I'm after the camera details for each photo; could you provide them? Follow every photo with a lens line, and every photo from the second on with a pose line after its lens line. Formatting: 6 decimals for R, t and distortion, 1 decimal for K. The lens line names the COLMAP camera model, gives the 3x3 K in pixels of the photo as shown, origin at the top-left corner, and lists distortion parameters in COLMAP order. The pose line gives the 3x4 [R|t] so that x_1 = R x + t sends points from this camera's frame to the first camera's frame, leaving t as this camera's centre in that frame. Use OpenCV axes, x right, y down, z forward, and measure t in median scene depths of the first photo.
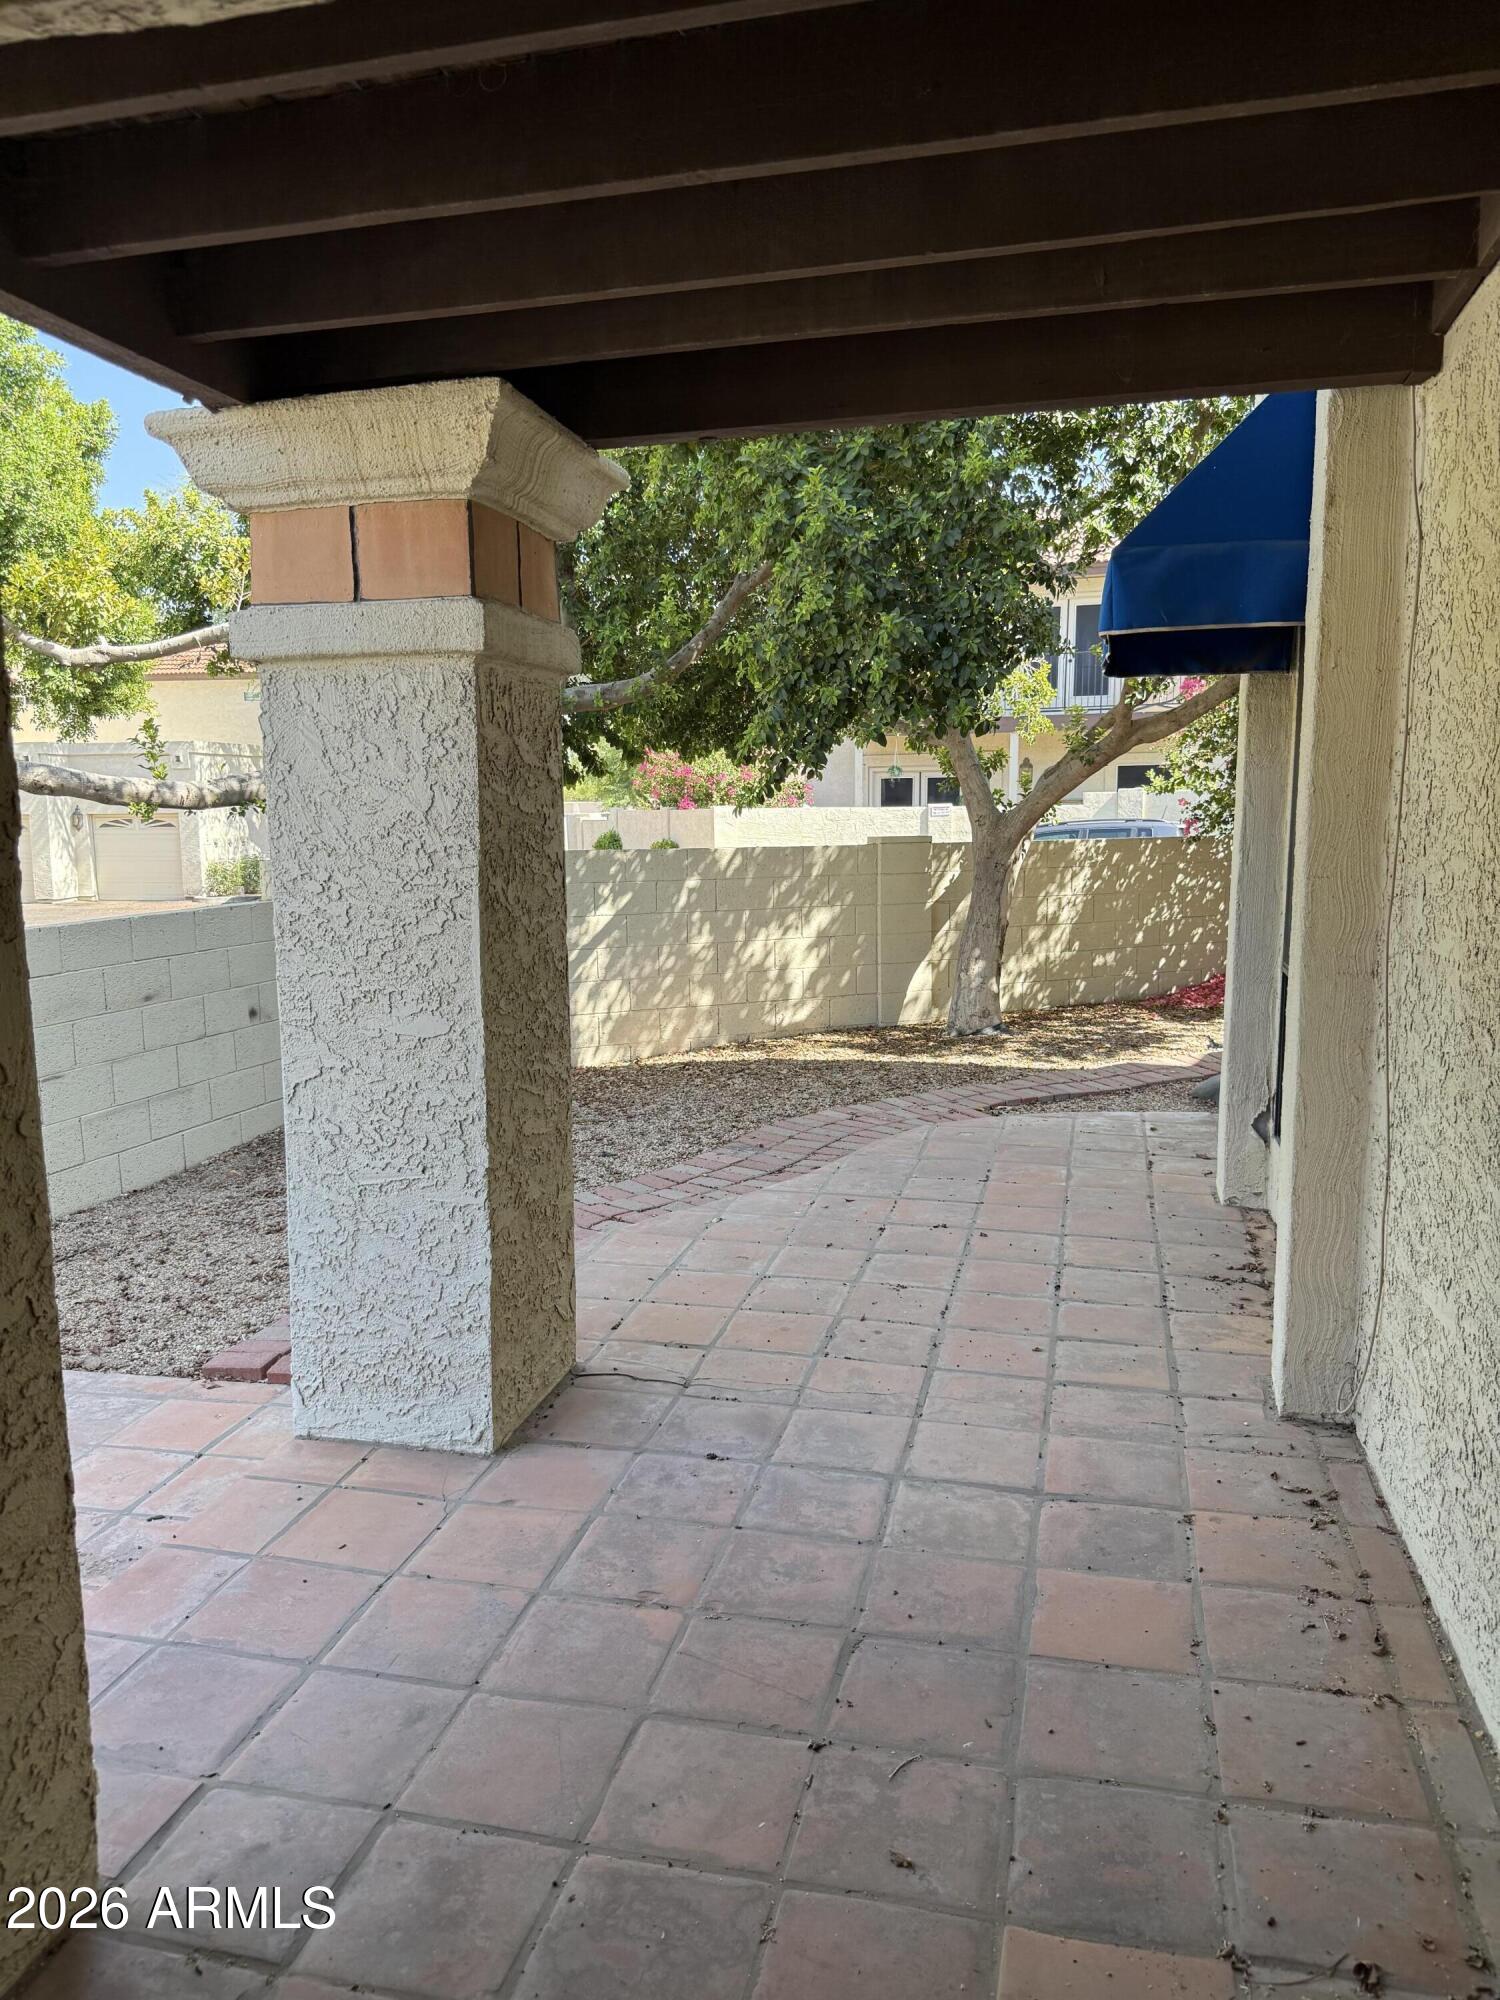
lens RADIAL K [[1428.1, 0, 731.2], [0, 1428.1, 996.1], [0, 0, 1]] dist [0.039433, -0.059370]
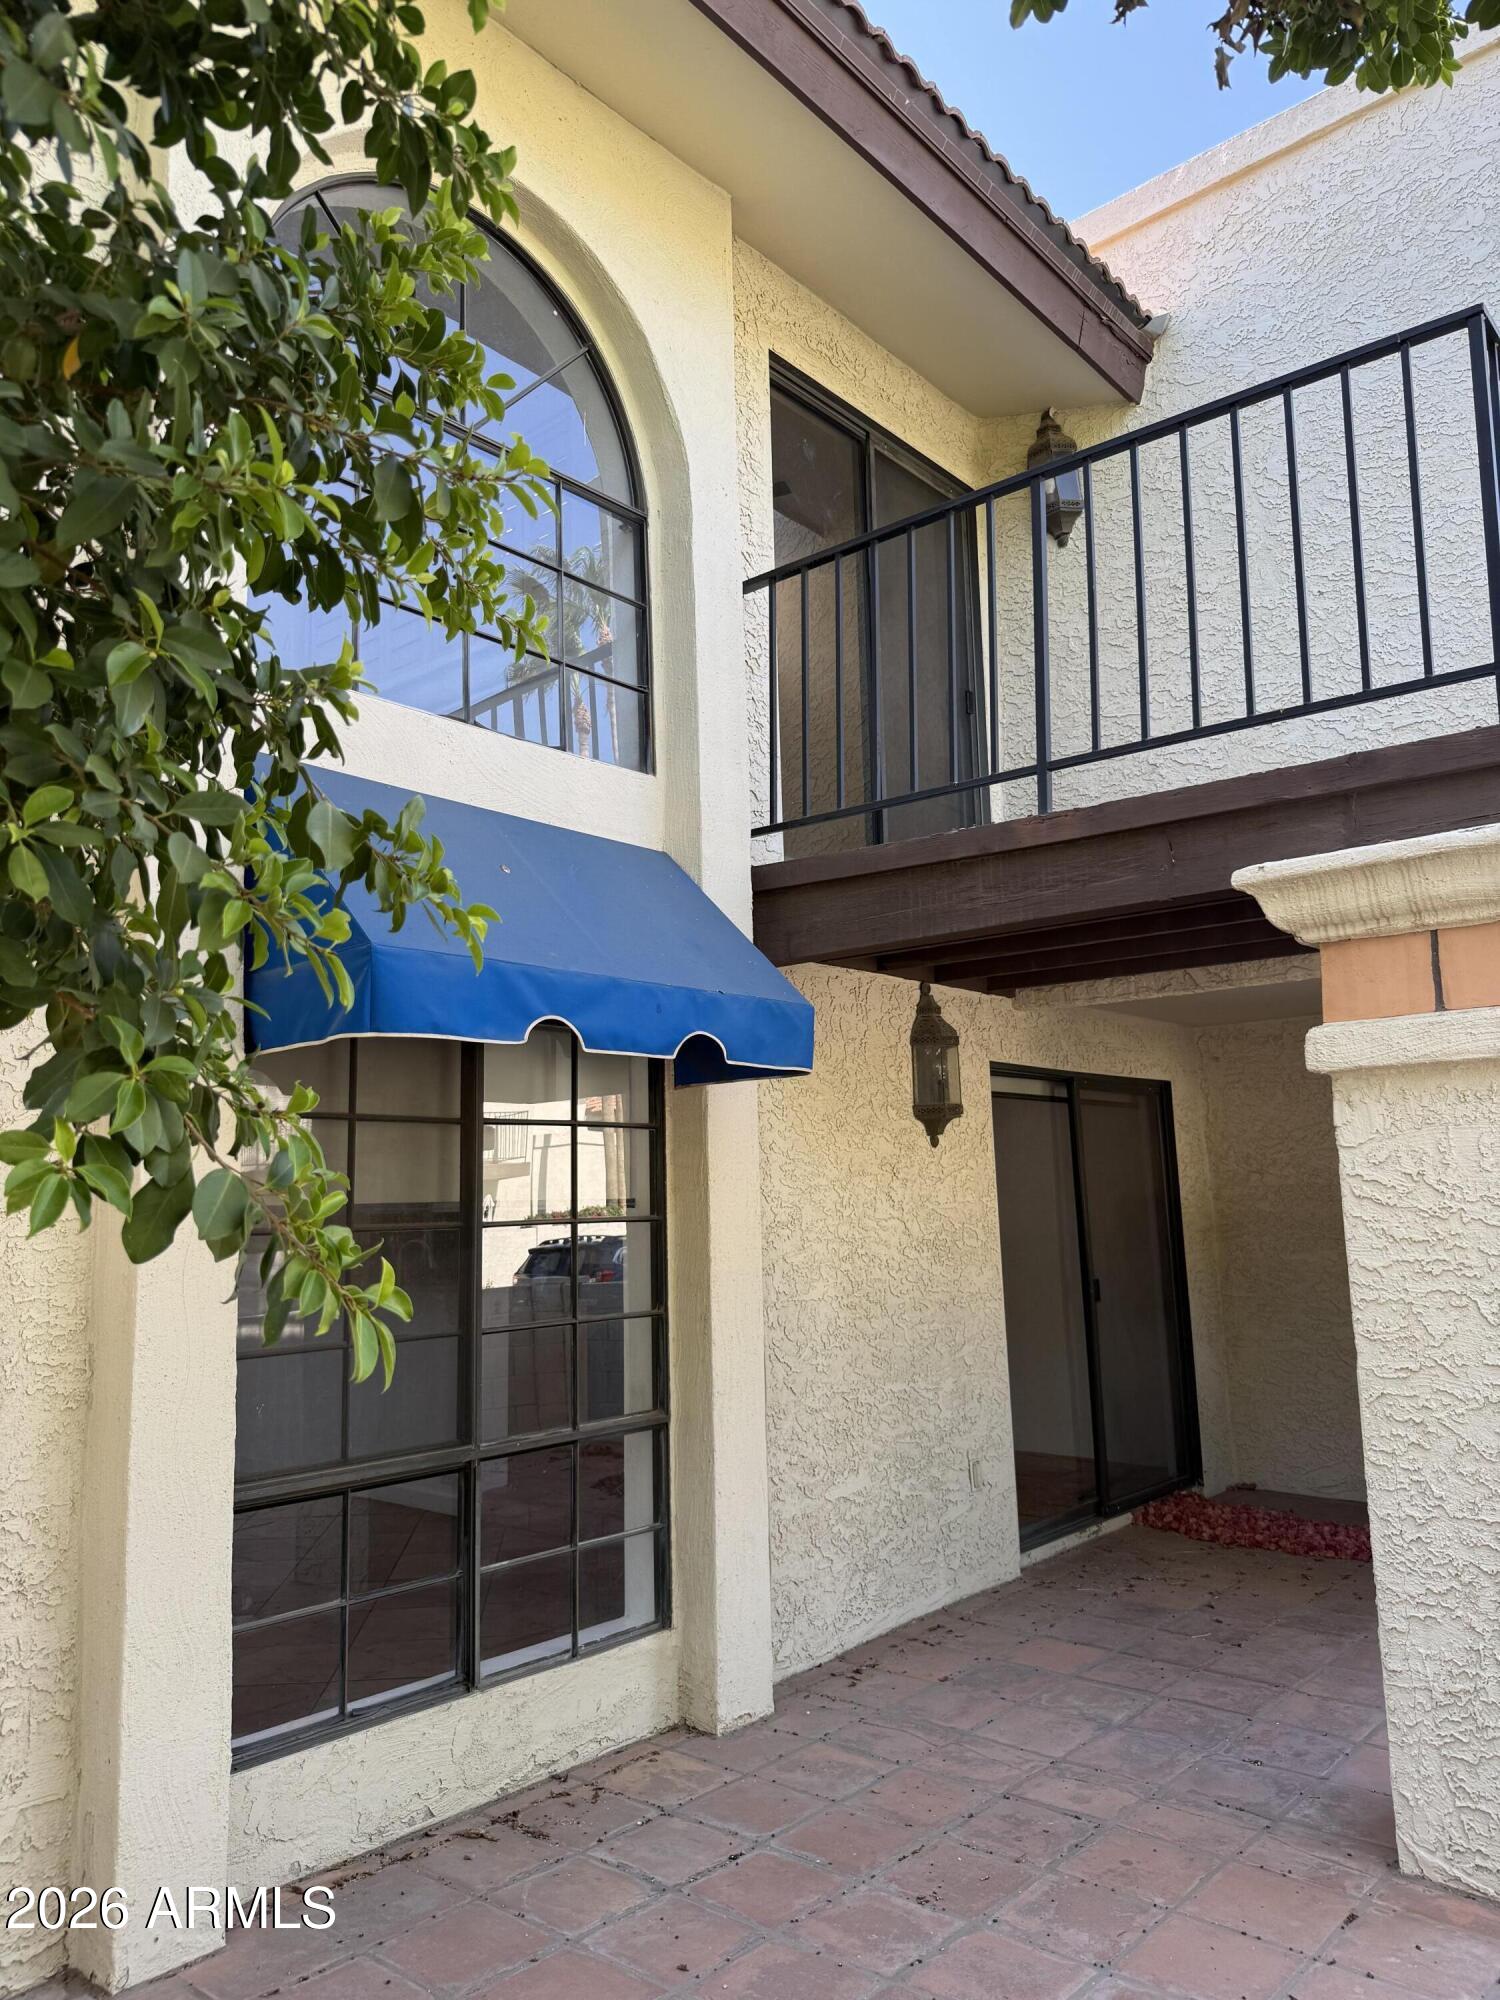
lens RADIAL K [[1428.1, 0, 731.2], [0, 1428.1, 996.1], [0, 0, 1]] dist [0.039433, -0.059370]
pose [[-0.894020, 0.091078, 0.438671, -0.192984], [0.088370, 0.995732, -0.026638, -0.300530], [-0.439225, 0.014950, -0.898253, 2.122971]]
